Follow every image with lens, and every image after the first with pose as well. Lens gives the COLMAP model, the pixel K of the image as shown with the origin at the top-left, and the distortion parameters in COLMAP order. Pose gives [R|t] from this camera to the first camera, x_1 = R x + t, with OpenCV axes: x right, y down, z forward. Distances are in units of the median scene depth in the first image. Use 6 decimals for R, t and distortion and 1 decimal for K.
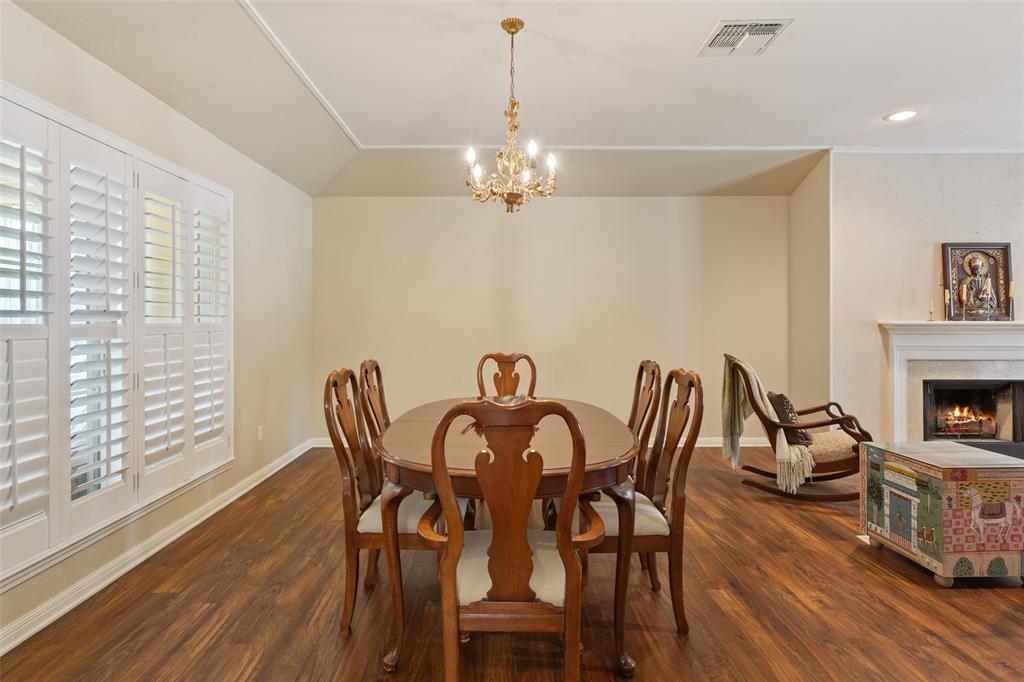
lens RADIAL K [[503.5, 0, 508.3], [0, 503.5, 318.4], [0, 0, 1]] dist [0.001467, -0.000058]
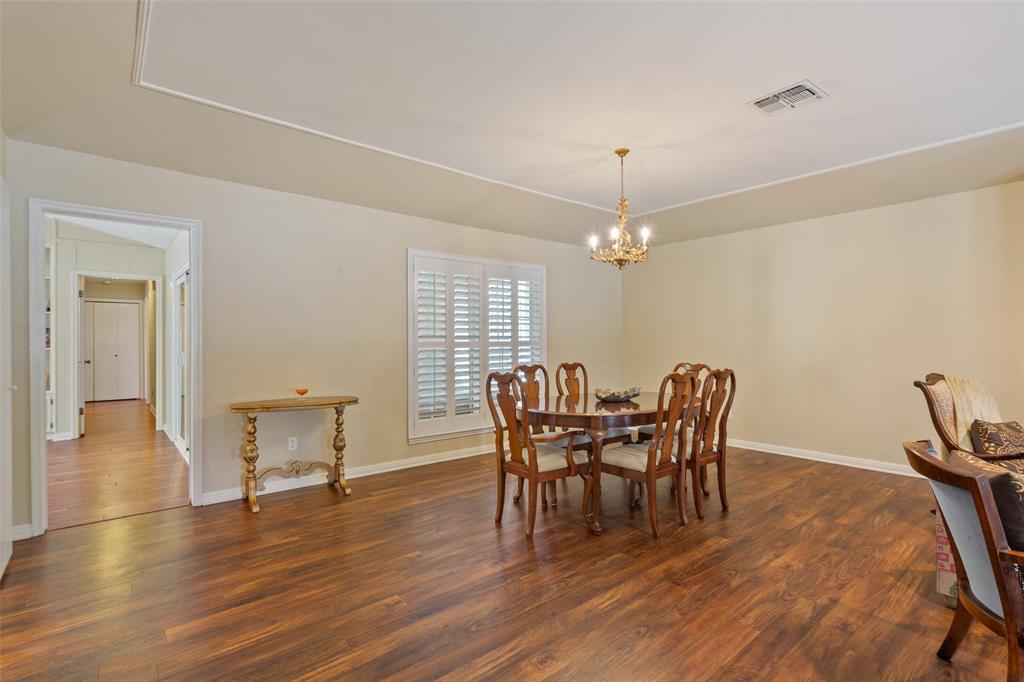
lens RADIAL K [[486.6, 0, 514.5], [0, 486.6, 336.3], [0, 0, 1]] dist [0.000299, 0.000278]
pose [[0.641794, -0.009991, -0.766812, 0.561011], [0.008430, 0.999947, -0.005973, 0.001202], [0.766831, -0.002630, 0.641844, -0.139249]]
